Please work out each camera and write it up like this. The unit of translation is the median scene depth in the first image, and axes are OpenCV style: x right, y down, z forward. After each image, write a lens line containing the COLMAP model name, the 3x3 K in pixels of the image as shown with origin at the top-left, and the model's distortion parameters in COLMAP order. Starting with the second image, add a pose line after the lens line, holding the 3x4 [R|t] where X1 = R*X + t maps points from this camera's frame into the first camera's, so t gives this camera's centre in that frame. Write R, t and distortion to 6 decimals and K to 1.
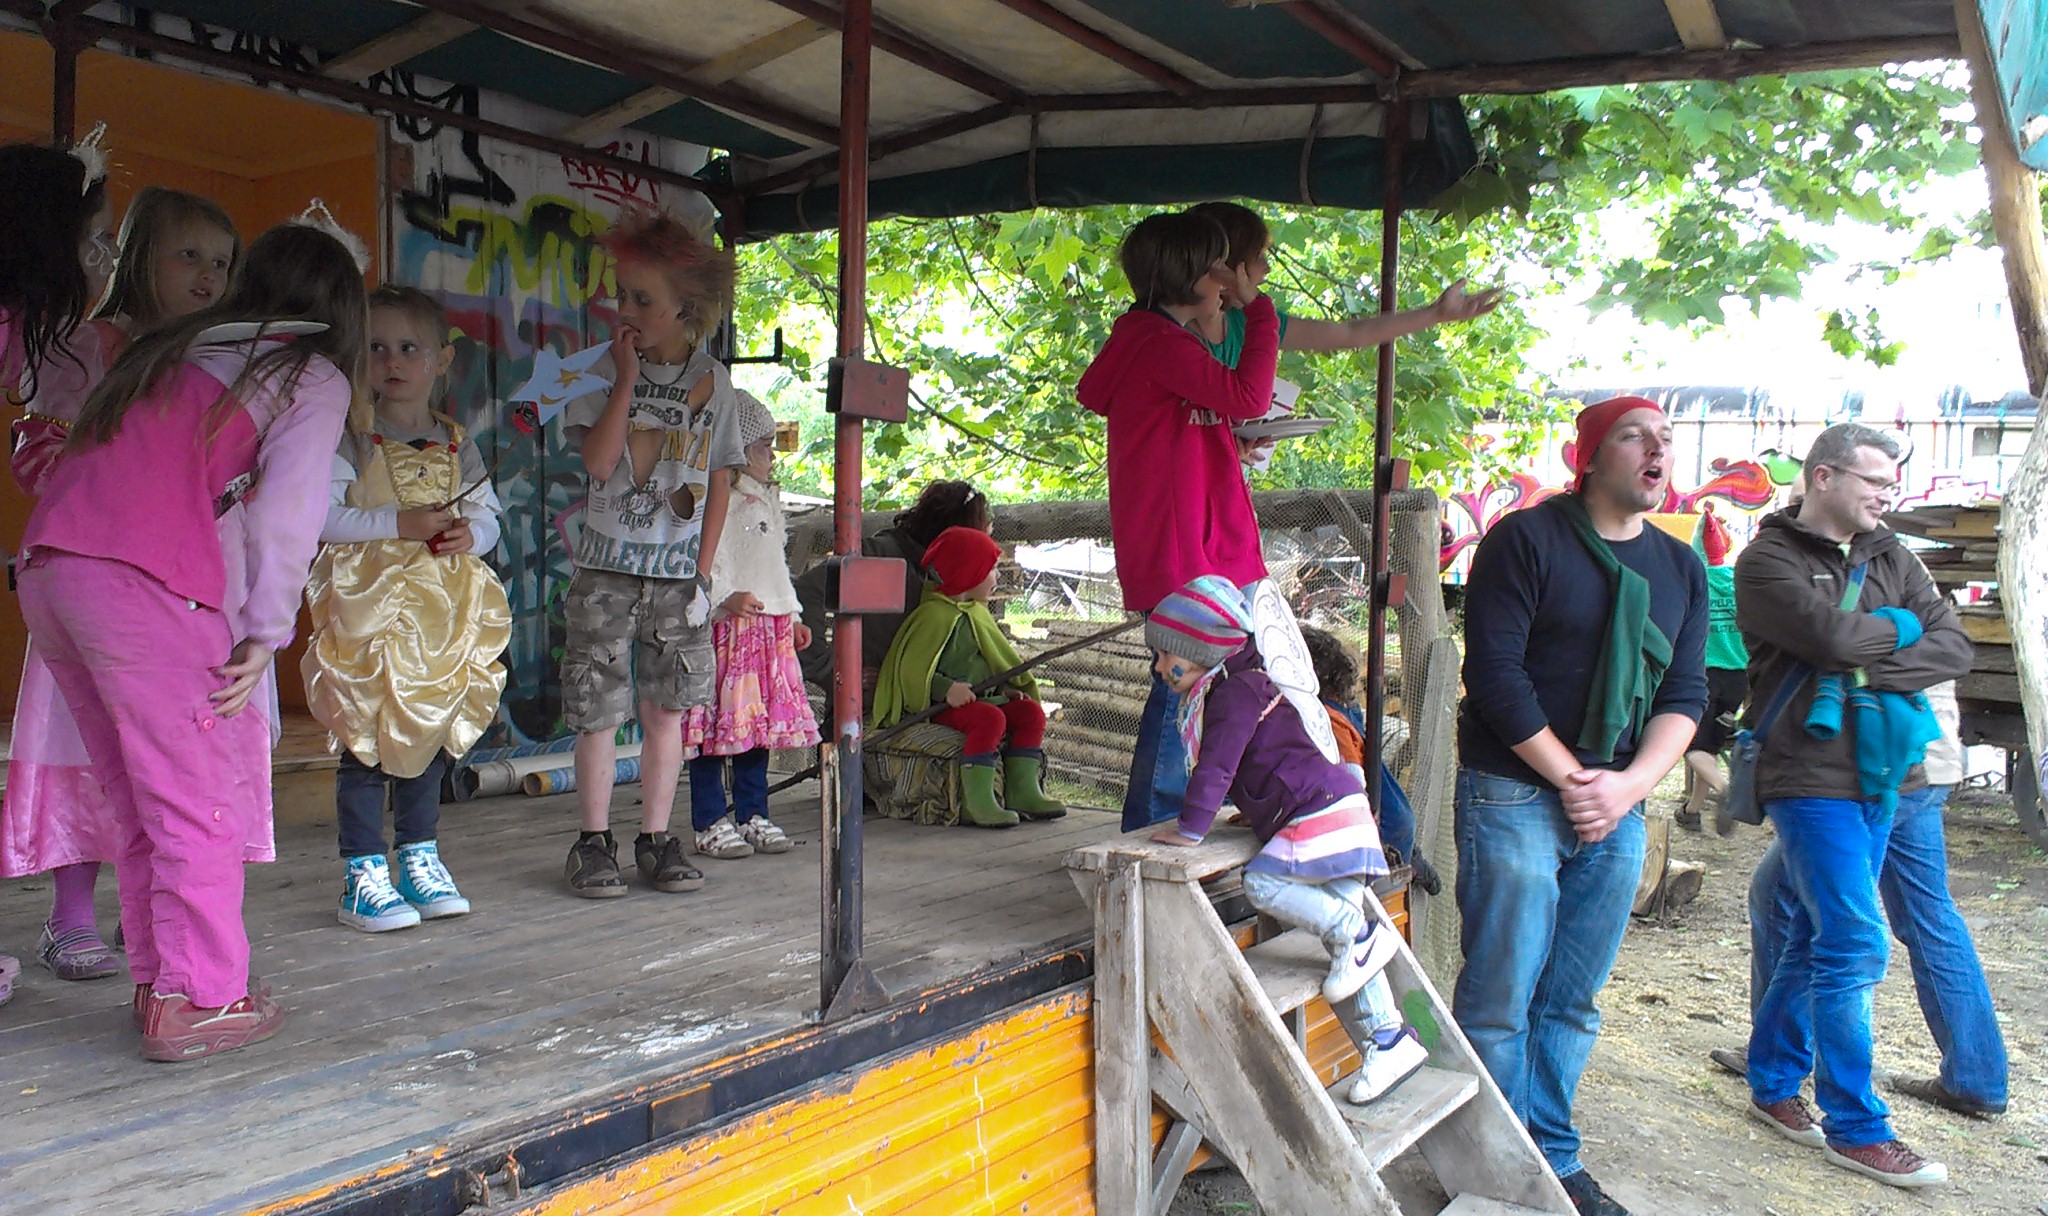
lens RADIAL K [[1774.7, 0, 1093.6], [0, 1774.7, 607.9], [0, 0, 1]] dist [0.116169, -0.207601]
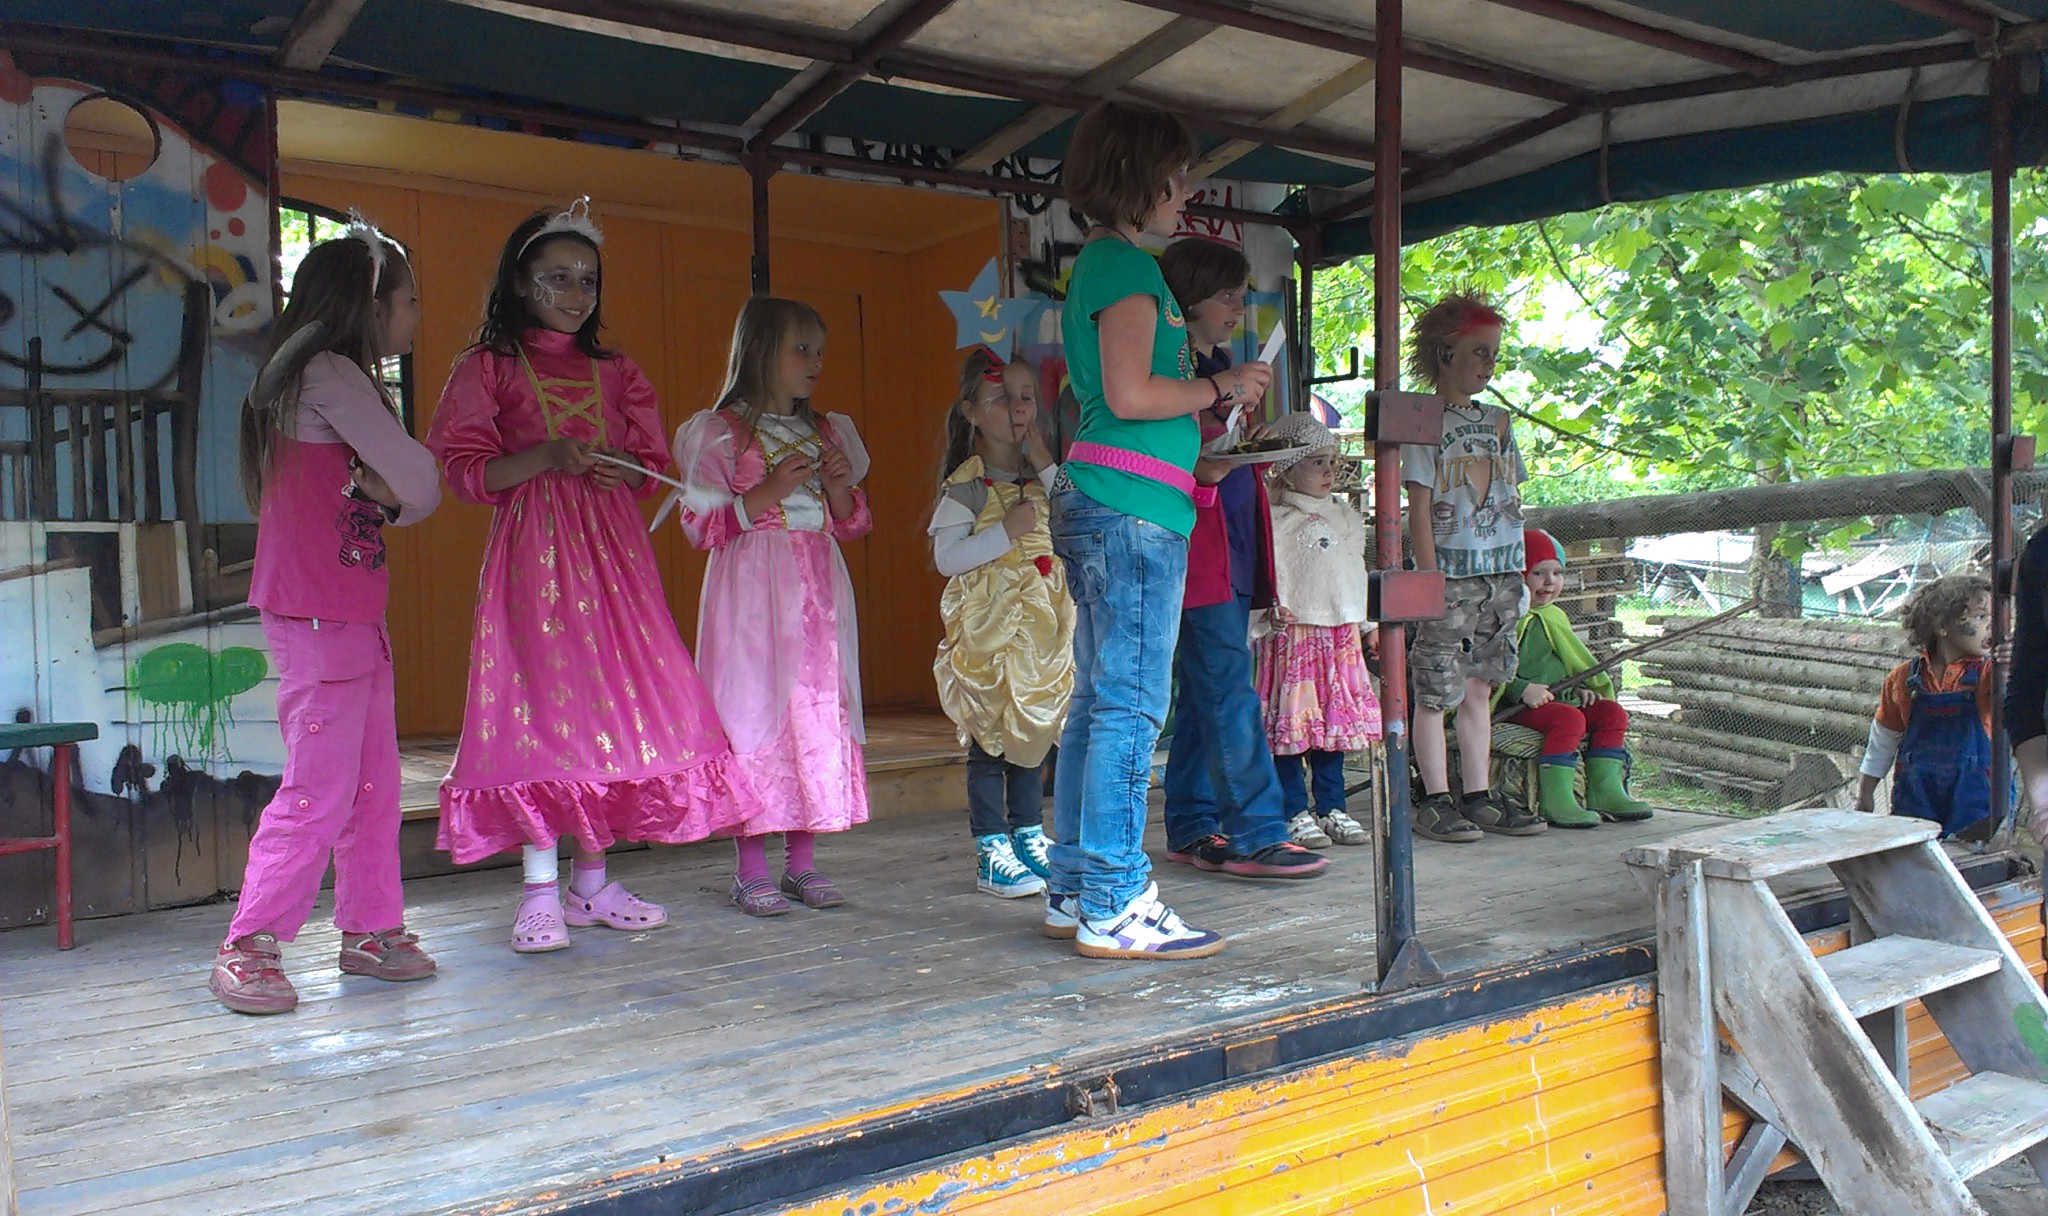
lens RADIAL K [[1792.1, 0, 1024.0], [0, 1792.1, 608.0], [0, 0, 1]] dist [0.122963, -0.230034]
pose [[0.928629, -0.027381, -0.369998, 0.055140], [0.027089, 0.999615, -0.005988, -0.004342], [0.370019, -0.004463, 0.929013, -0.101317]]
